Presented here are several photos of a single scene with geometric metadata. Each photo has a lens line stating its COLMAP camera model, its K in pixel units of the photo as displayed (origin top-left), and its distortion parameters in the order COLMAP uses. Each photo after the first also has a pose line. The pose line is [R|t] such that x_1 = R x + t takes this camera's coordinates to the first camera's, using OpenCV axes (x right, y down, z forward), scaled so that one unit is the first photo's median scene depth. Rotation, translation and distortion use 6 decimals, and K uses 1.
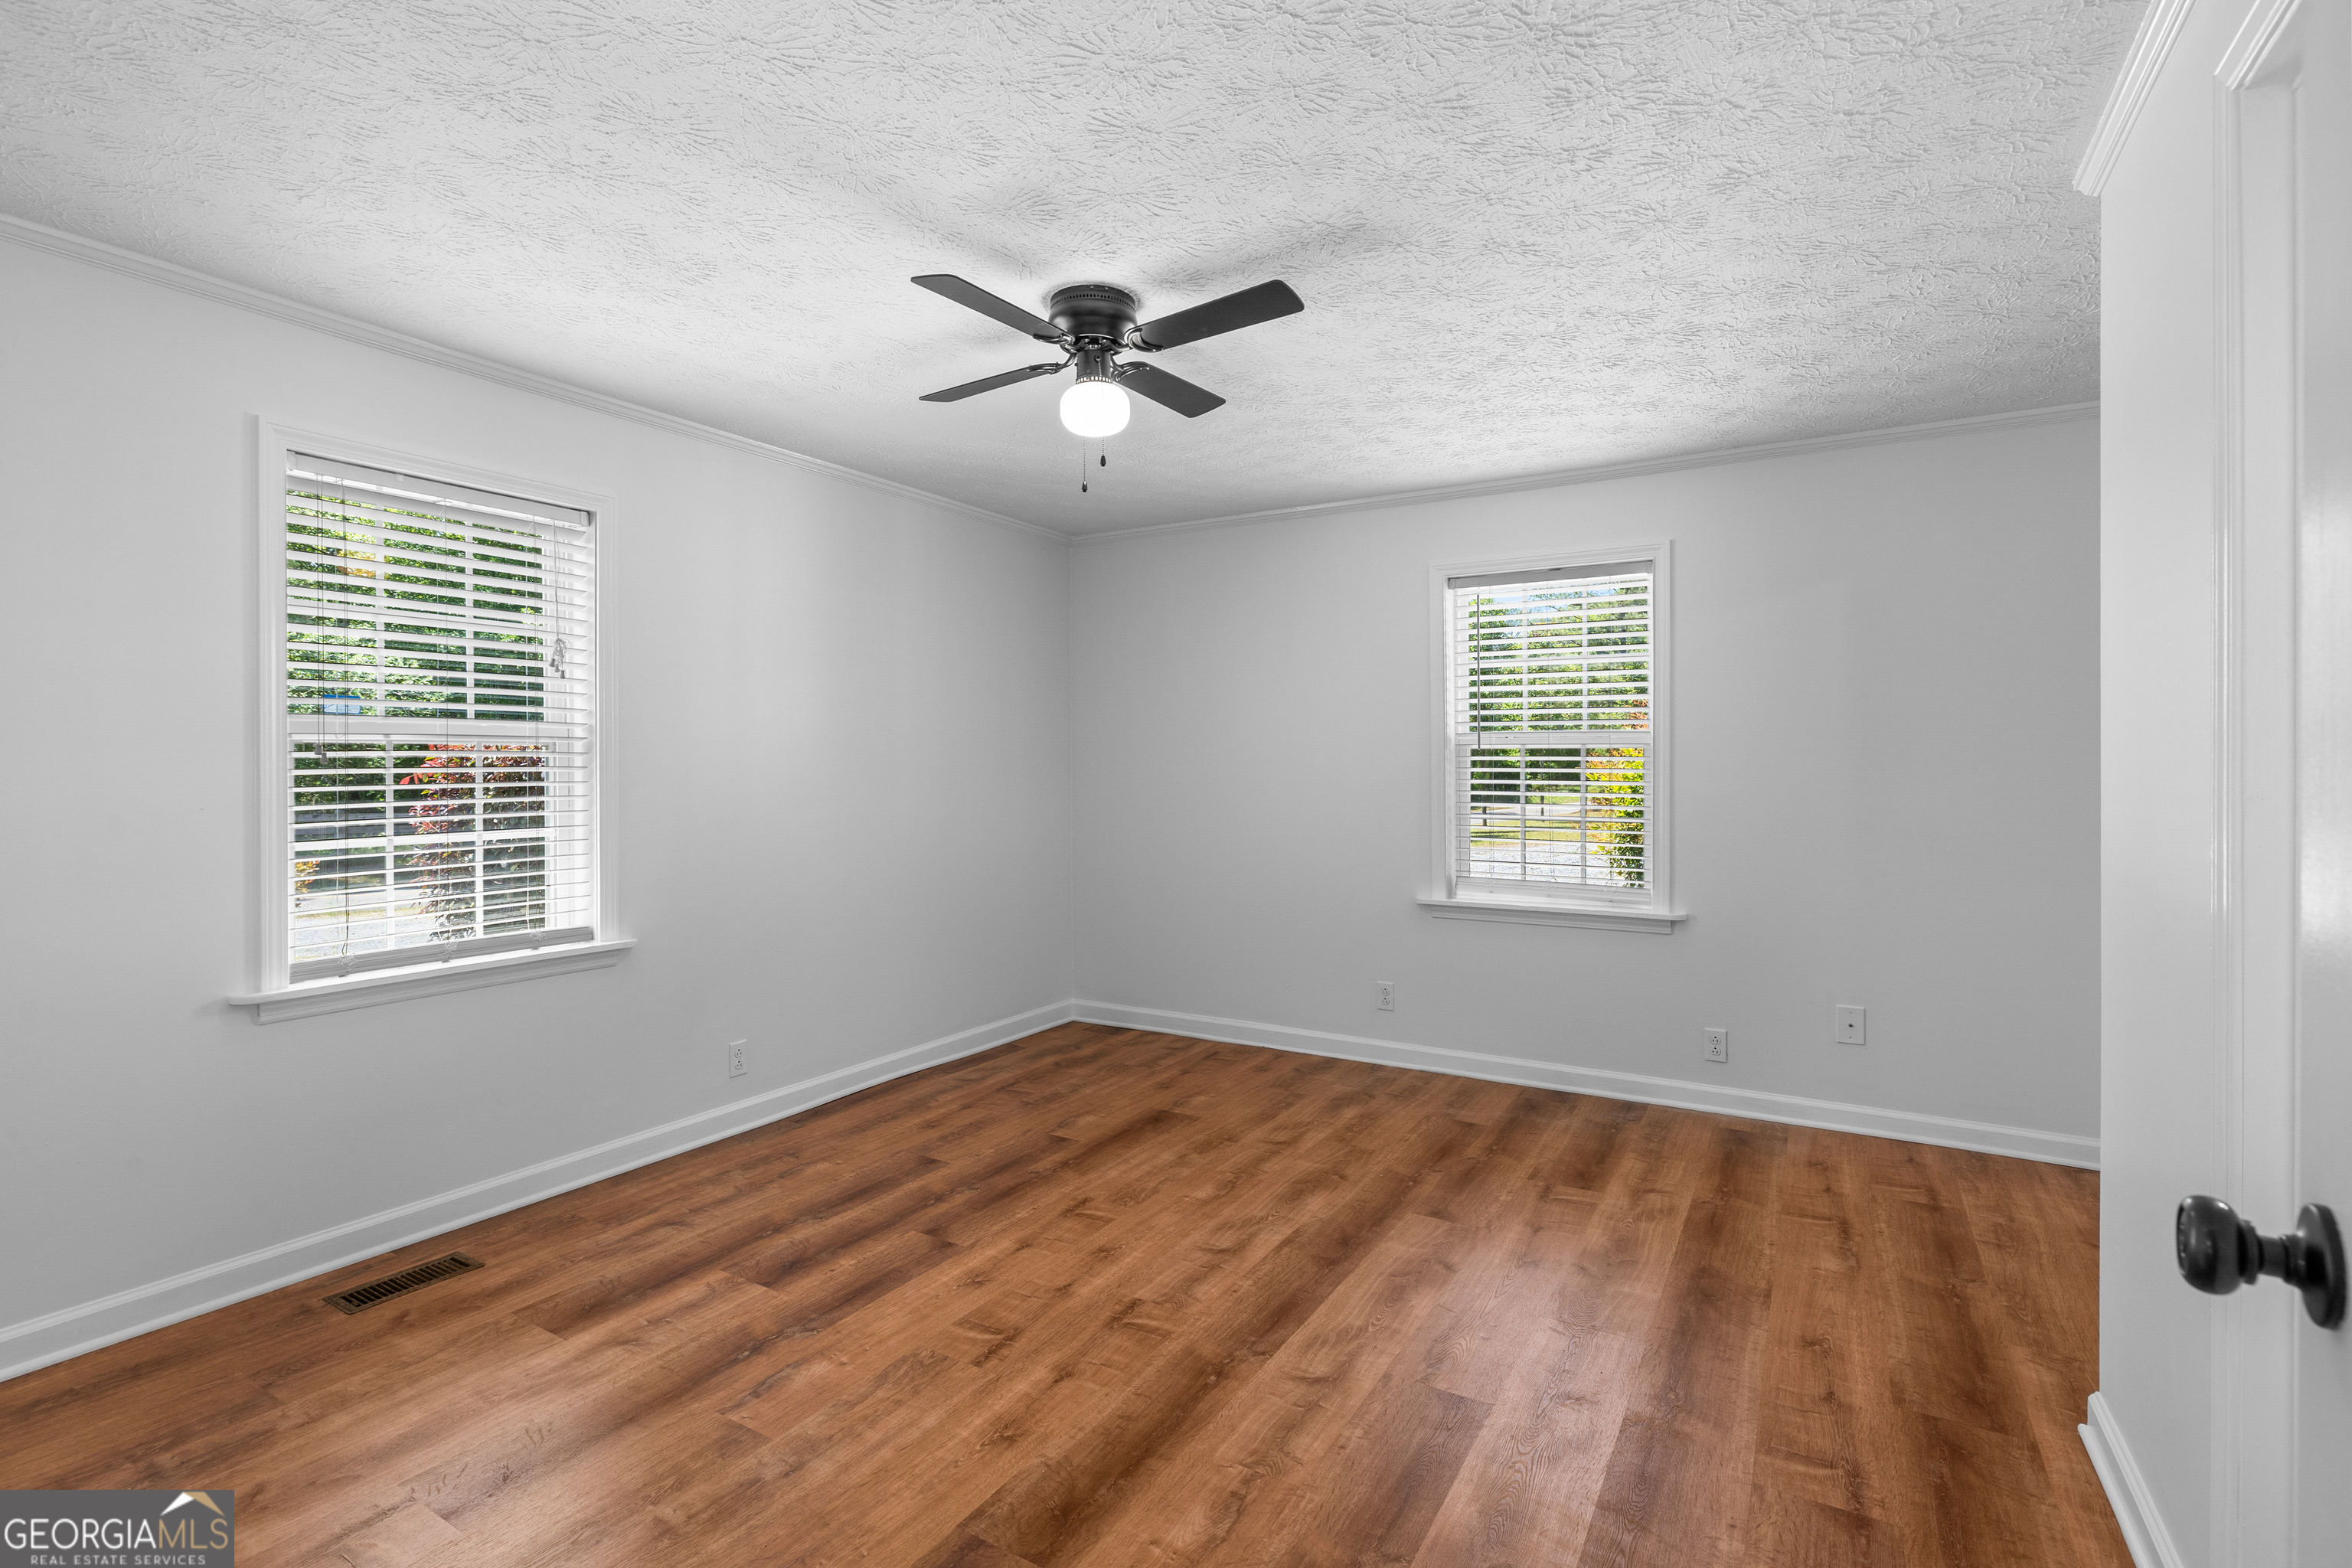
lens RADIAL K [[1097.3, 0, 1168.7], [0, 1097.3, 767.9], [0, 0, 1]] dist [-0.001144, 0.000141]
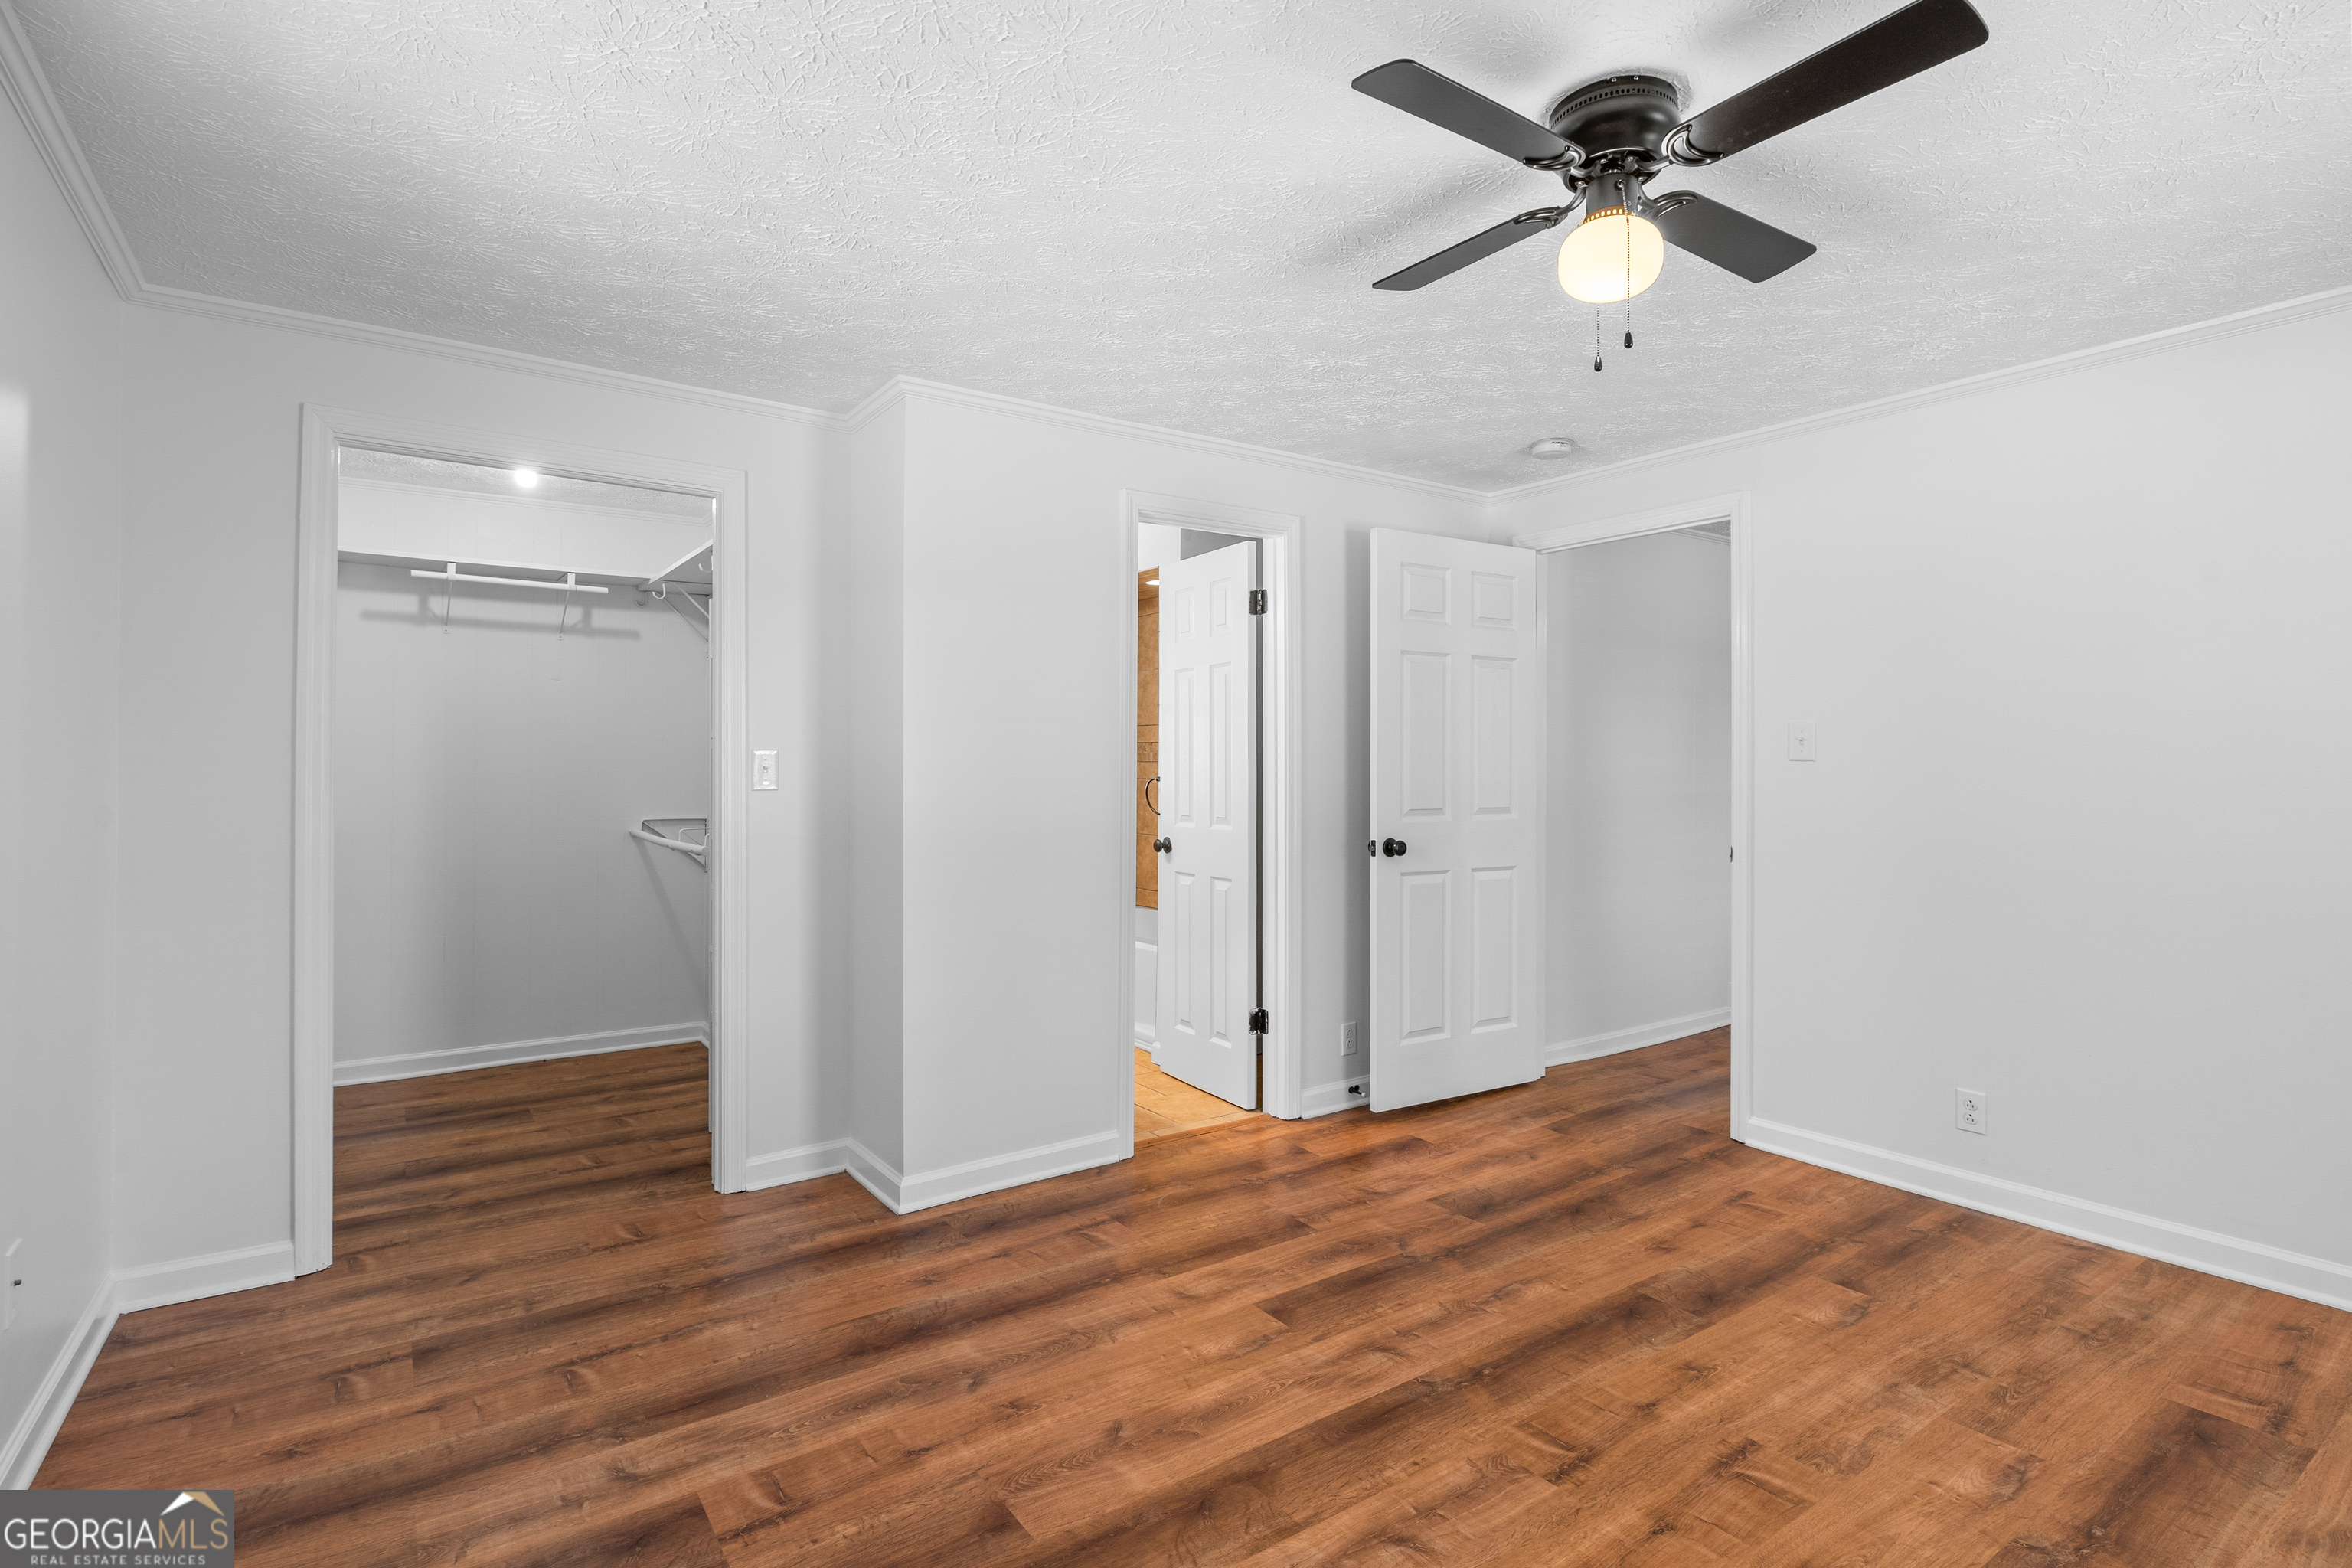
lens RADIAL K [[1097.3, 0, 1168.7], [0, 1097.3, 767.9], [0, 0, 1]] dist [-0.001144, 0.000141]
pose [[-0.907357, -0.001527, 0.420359, -0.114457], [-0.000253, 0.999995, 0.003085, -0.007012], [-0.420361, 0.002693, -0.907353, 1.959682]]
